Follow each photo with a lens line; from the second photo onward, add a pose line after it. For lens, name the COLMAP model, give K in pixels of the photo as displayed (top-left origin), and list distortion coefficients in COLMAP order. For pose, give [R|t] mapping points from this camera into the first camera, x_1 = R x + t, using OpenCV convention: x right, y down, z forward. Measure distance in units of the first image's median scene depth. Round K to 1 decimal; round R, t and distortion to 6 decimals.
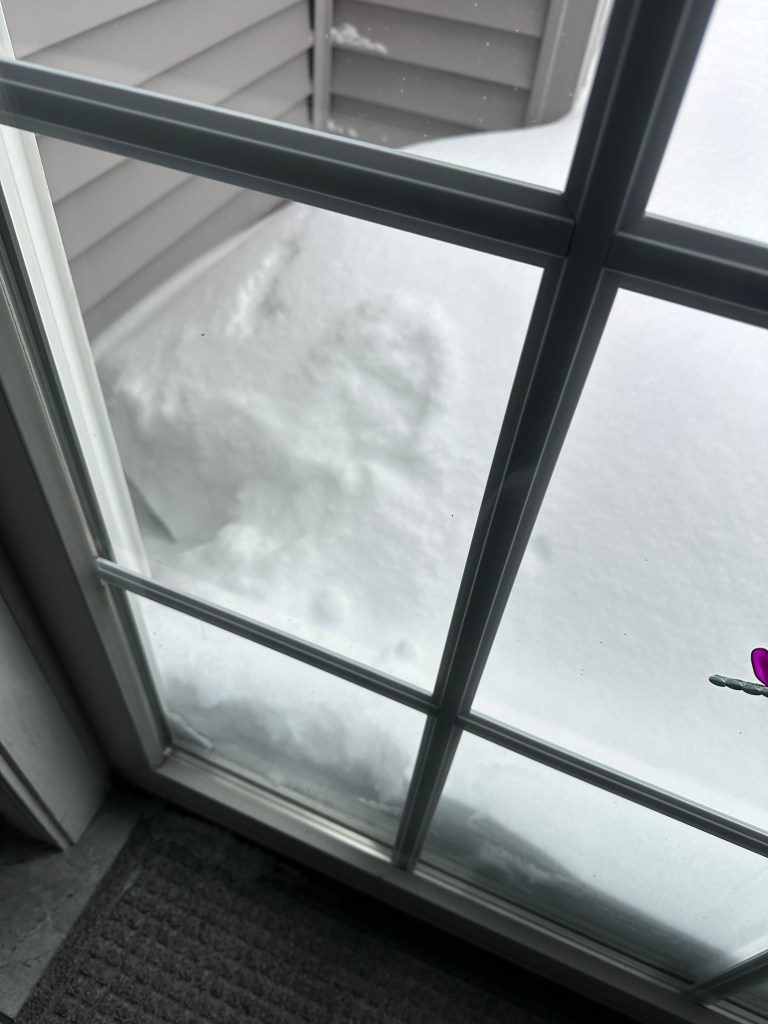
lens RADIAL K [[736.6, 0, 390.1], [0, 736.6, 509.7], [0, 0, 1]] dist [-0.004387, -0.035337]
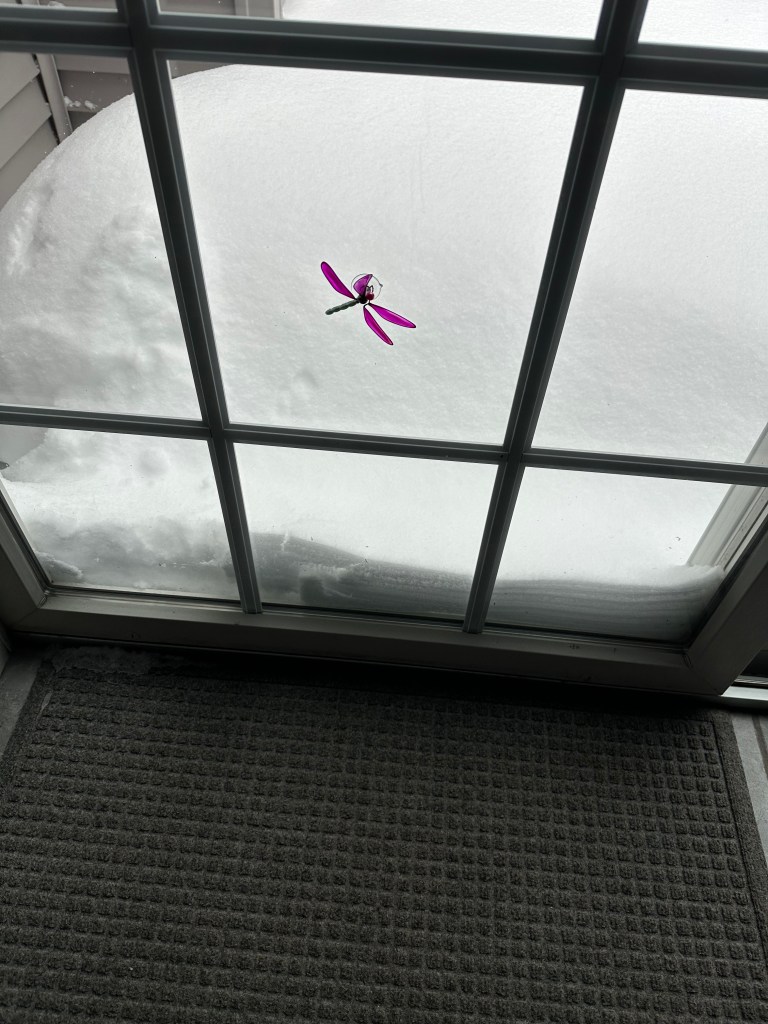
lens RADIAL K [[736.6, 0, 379.9], [0, 736.6, 510.5], [0, 0, 1]] dist [-0.004387, -0.035337]
pose [[0.951416, -0.263934, 0.158579, 0.070634], [0.258405, 0.964475, 0.054905, 0.276124], [-0.167436, -0.011260, 0.985819, -0.313004]]
